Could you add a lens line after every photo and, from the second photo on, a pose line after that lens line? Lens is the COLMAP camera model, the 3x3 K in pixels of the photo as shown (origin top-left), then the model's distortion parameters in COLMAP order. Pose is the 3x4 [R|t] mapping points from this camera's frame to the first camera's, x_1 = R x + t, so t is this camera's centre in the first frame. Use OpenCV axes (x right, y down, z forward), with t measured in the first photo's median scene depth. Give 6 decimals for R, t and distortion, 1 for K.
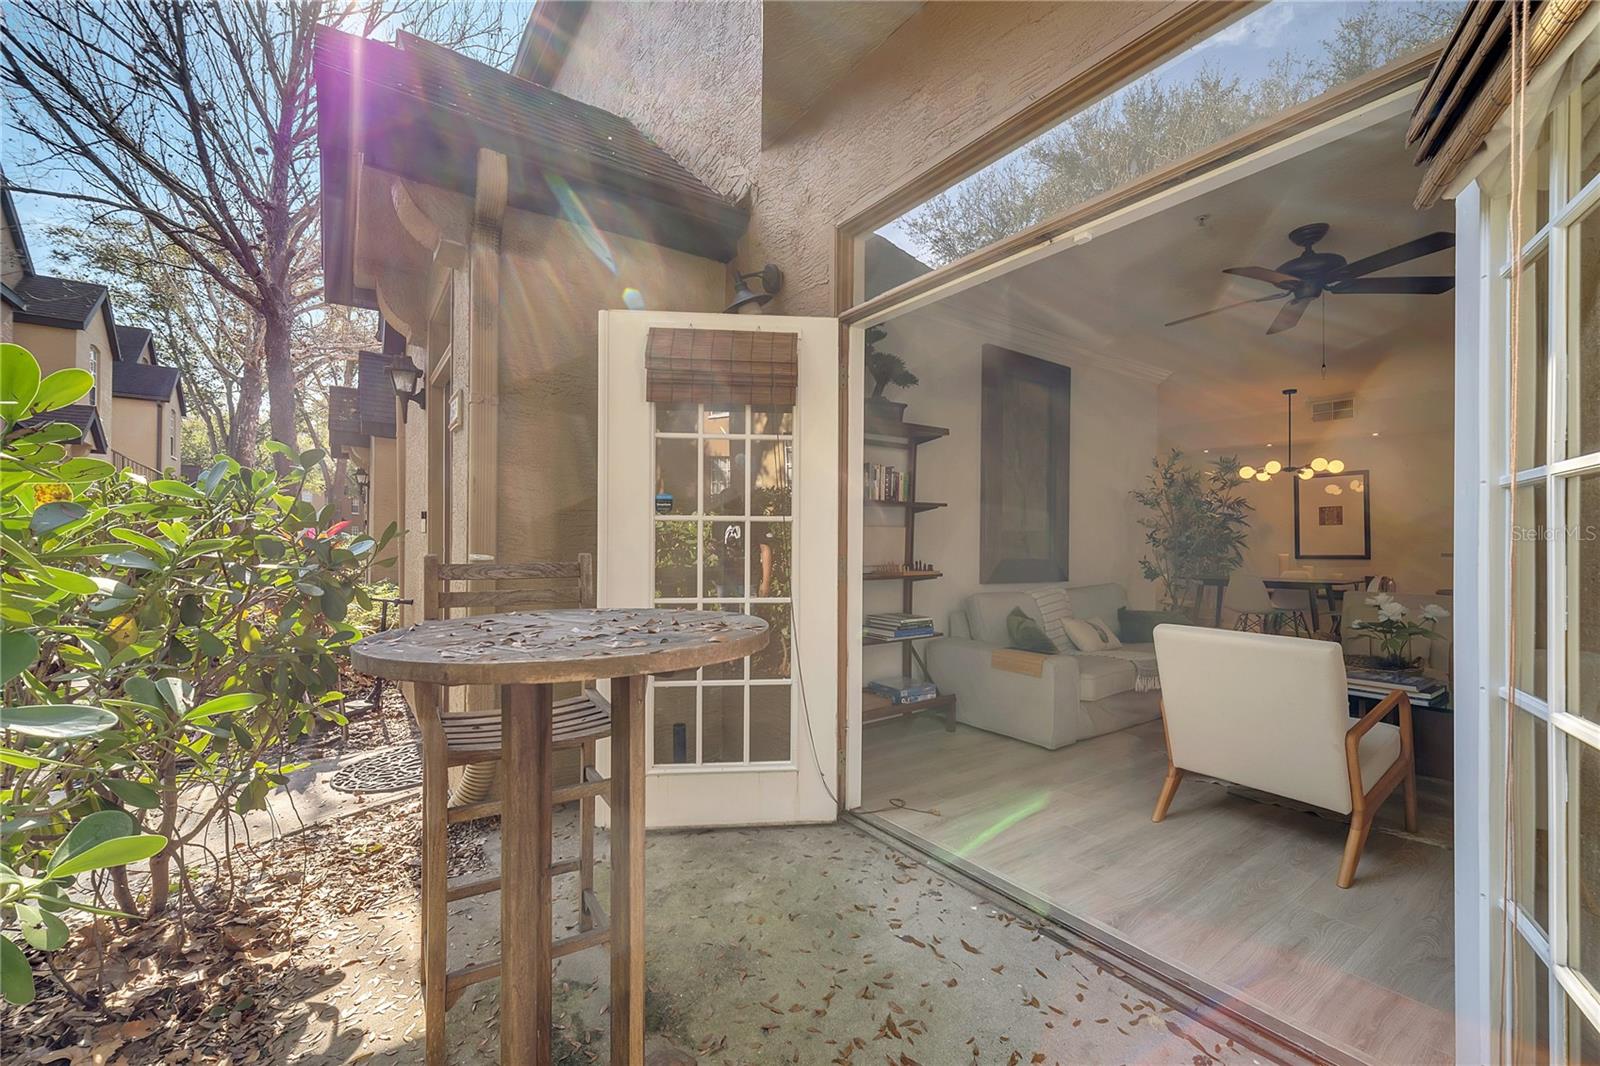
lens RADIAL K [[651.1, 0, 800.0], [0, 651.1, 533.0], [0, 0, 1]] dist [-0.000828, -0.000135]
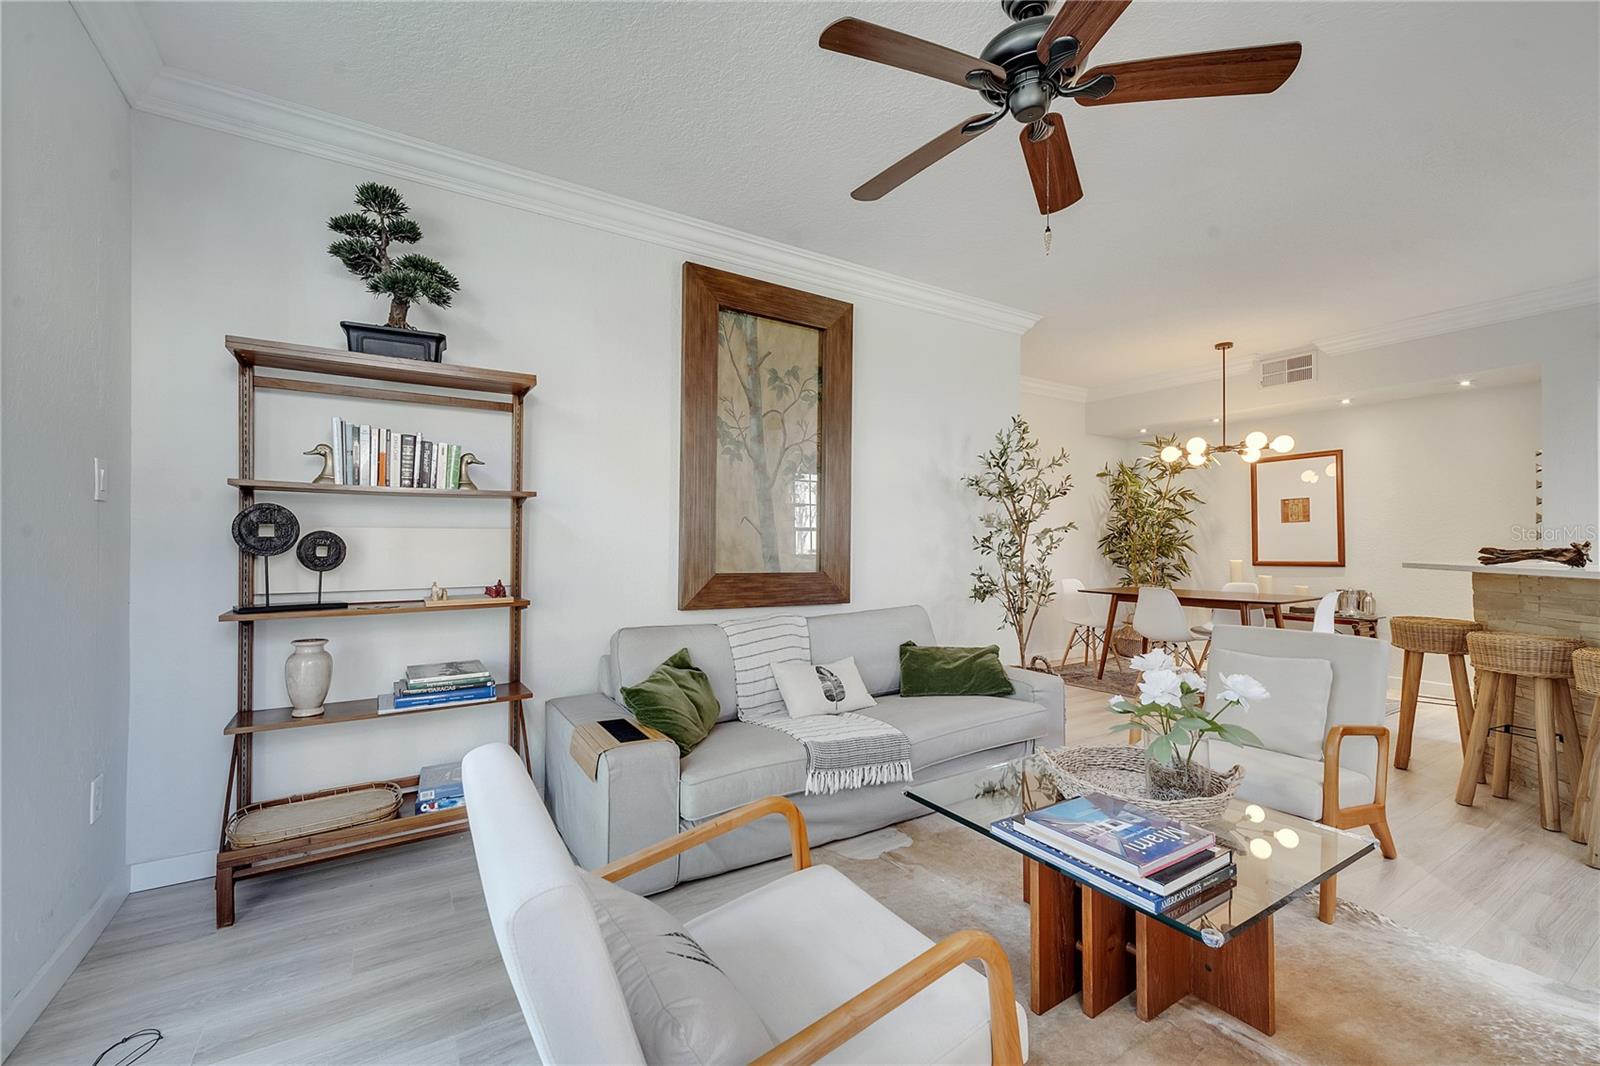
lens RADIAL K [[651.1, 0, 800.0], [0, 651.1, 533.0], [0, 0, 1]] dist [-0.000828, -0.000135]
pose [[0.998061, -0.005519, -0.062003, 0.276108], [0.005379, 0.999983, -0.002434, -0.000689], [0.062016, 0.002096, 0.998073, 0.194453]]
